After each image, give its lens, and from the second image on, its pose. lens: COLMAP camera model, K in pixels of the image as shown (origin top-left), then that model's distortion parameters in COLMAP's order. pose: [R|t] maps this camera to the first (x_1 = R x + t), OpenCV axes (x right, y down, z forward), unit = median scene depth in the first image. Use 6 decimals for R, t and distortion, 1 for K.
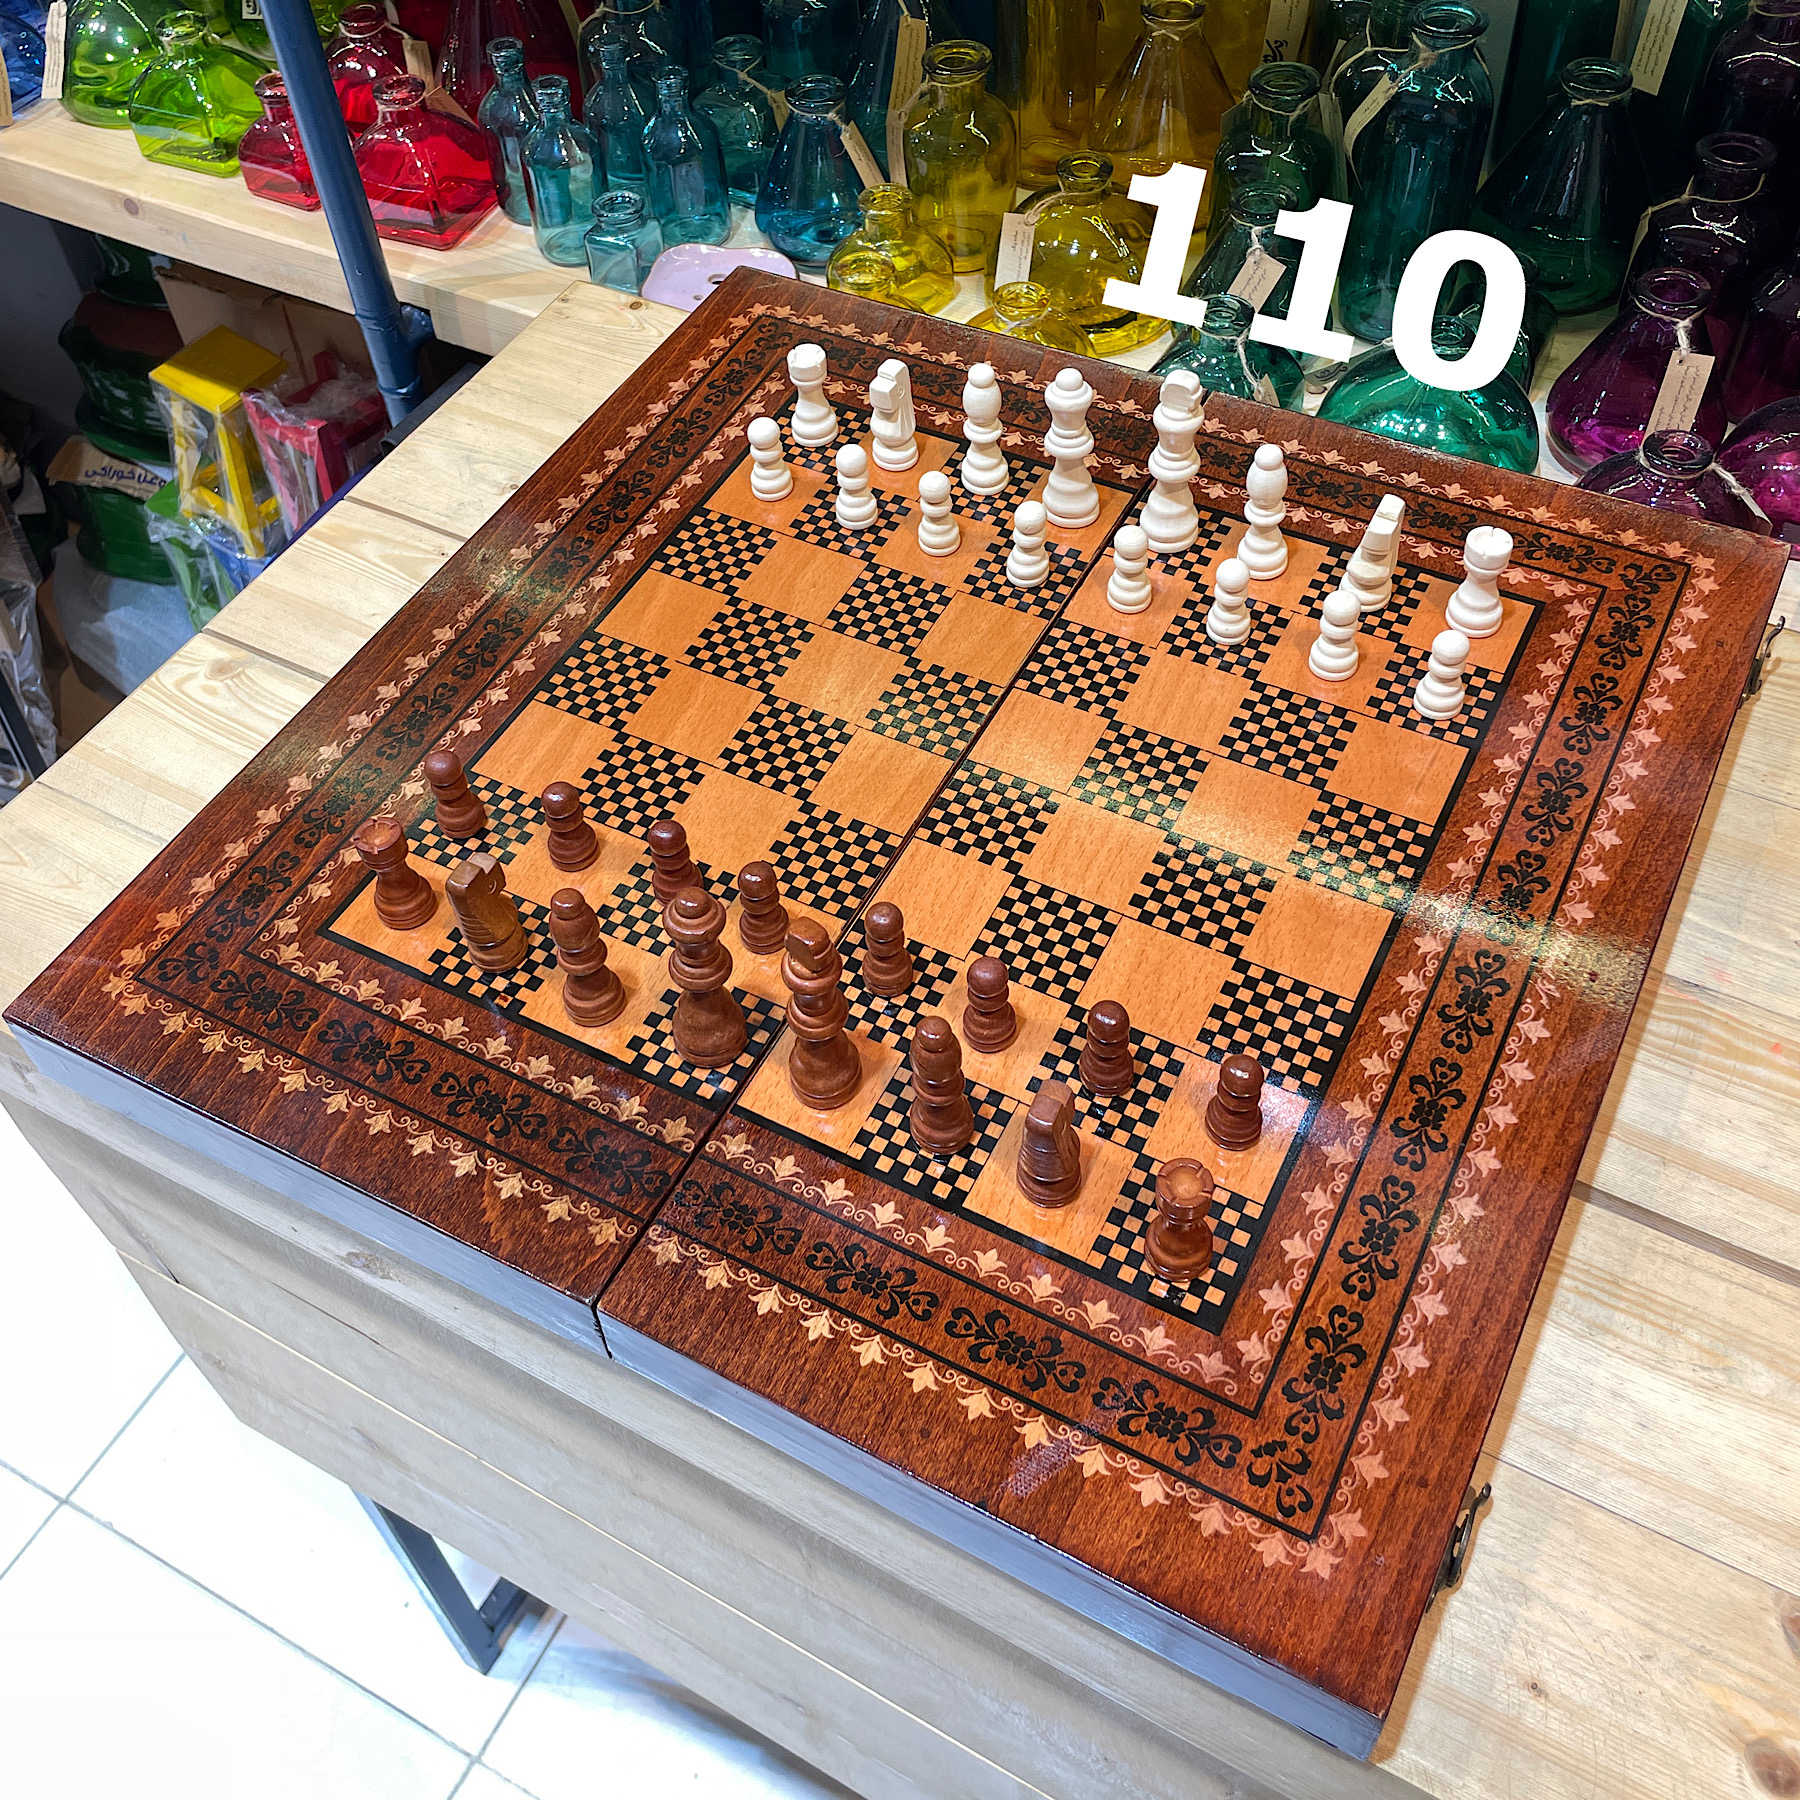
lens RADIAL K [[1907.3, 0, 886.6], [0, 1907.3, 802.2], [0, 0, 1]] dist [-0.005539, 0.000000]
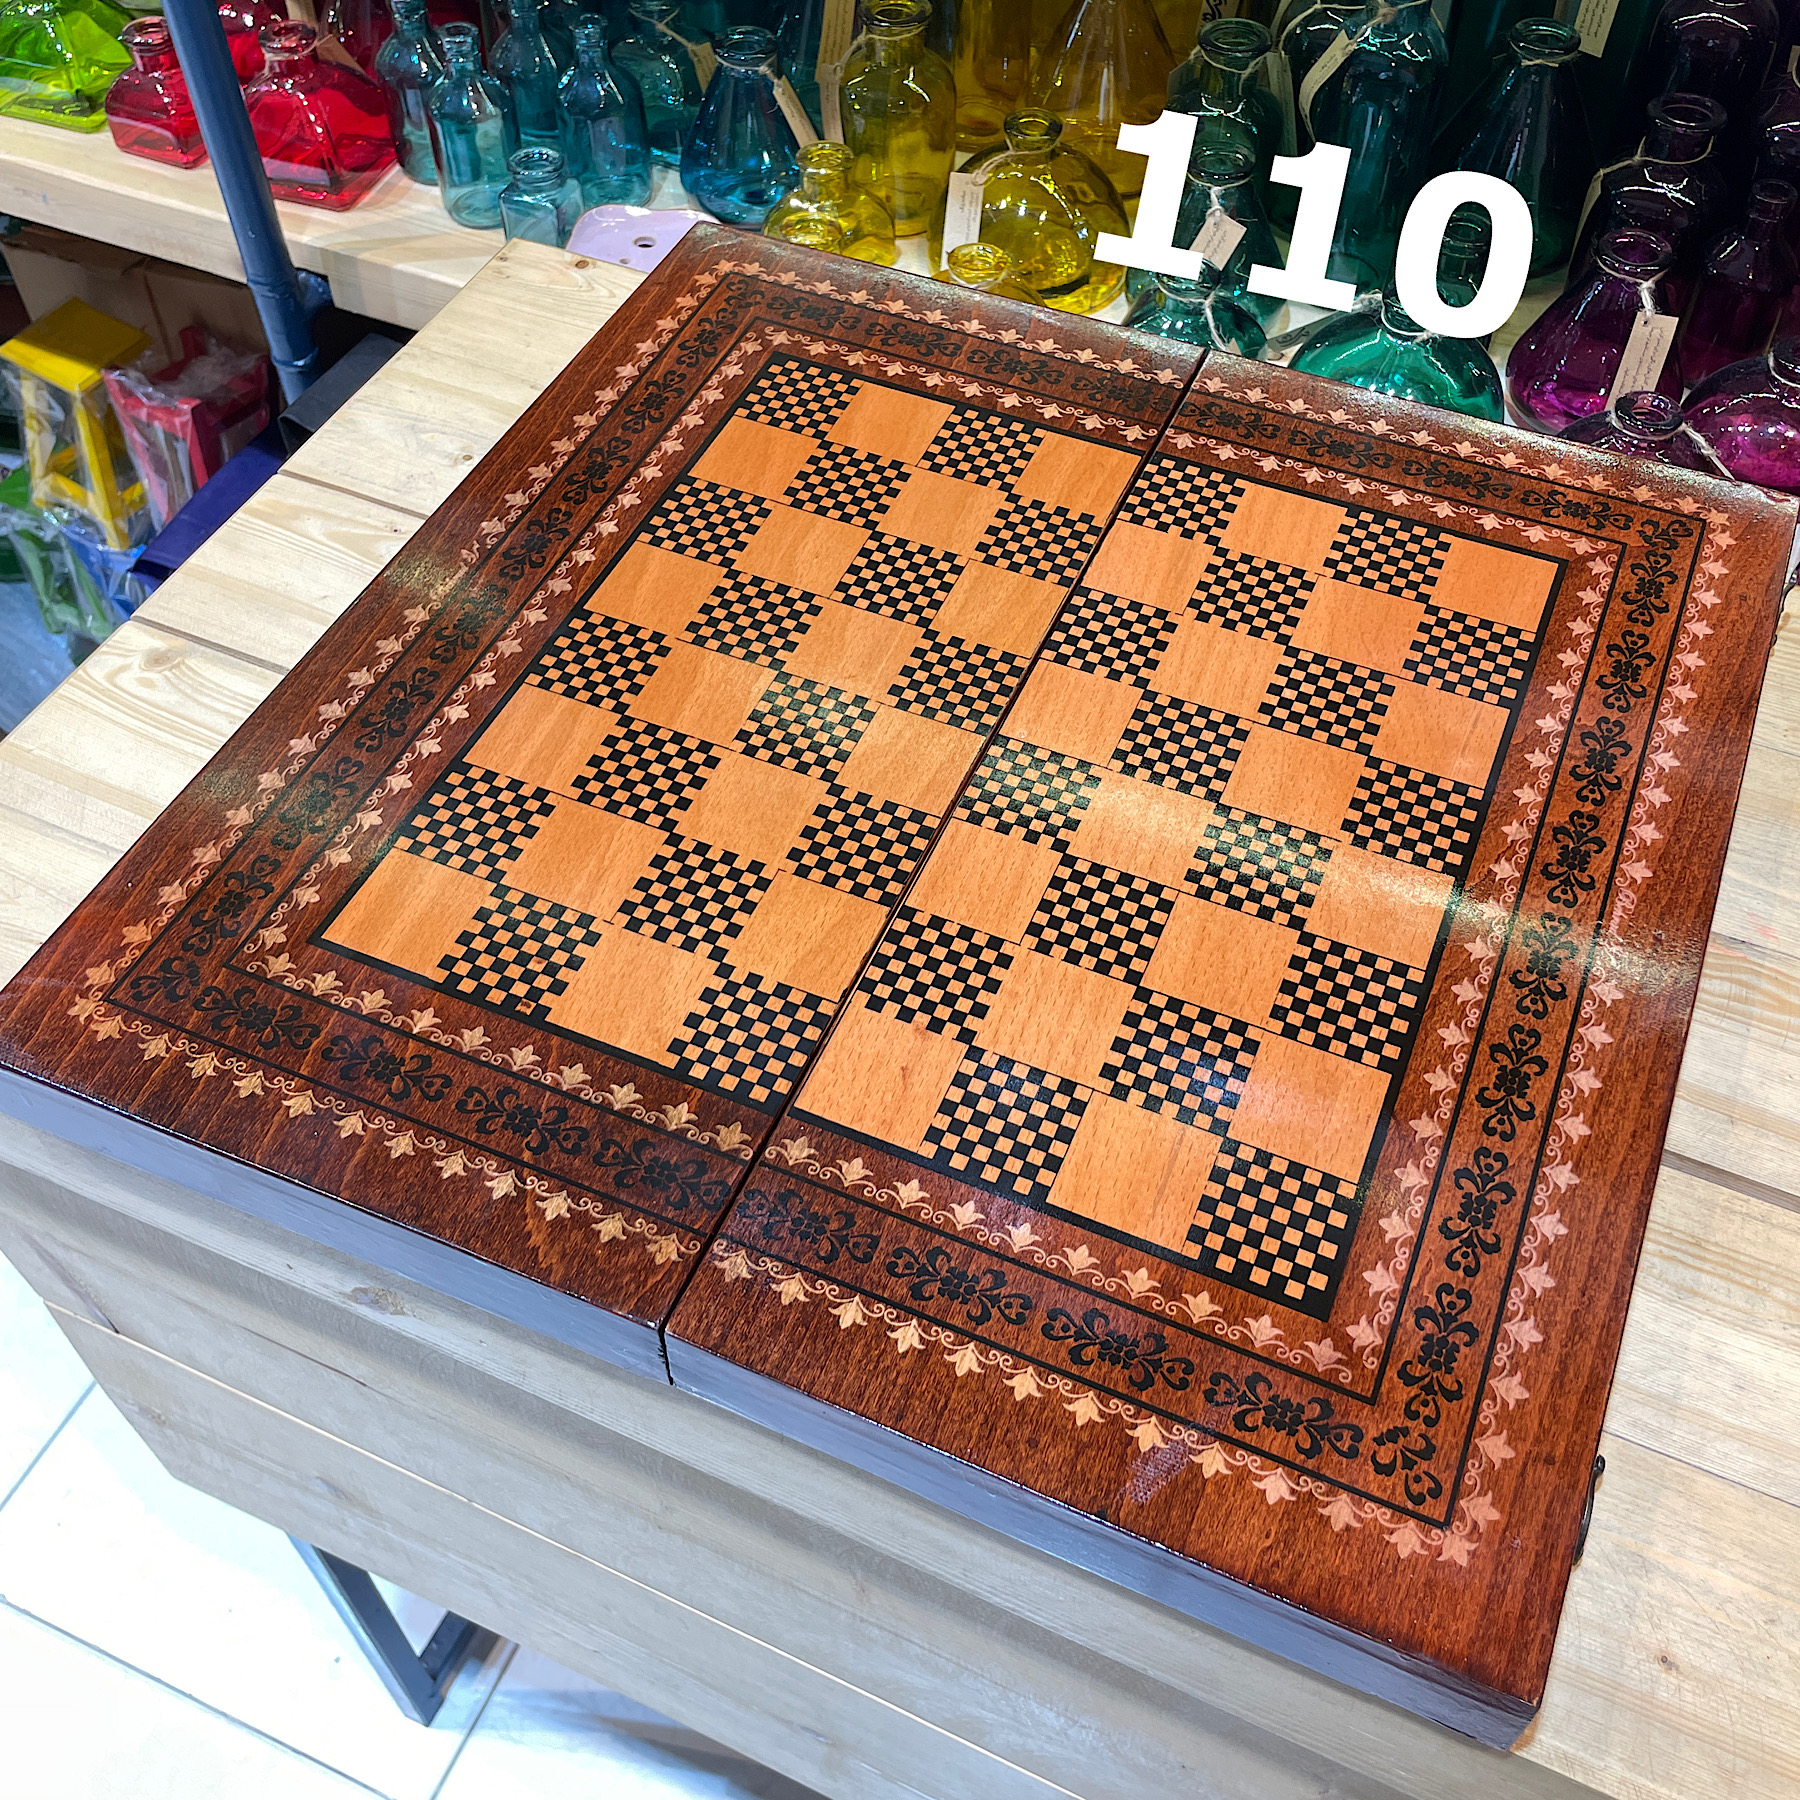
lens RADIAL K [[1907.3, 0, 926.4], [0, 1907.3, 842.8], [0, 0, 1]] dist [-0.005539, 0.000000]
pose [[0.993302, -0.032070, 0.111009, -0.087010], [0.029523, 0.999263, 0.024518, 0.006189], [-0.111713, -0.021076, 0.993517, 0.050367]]
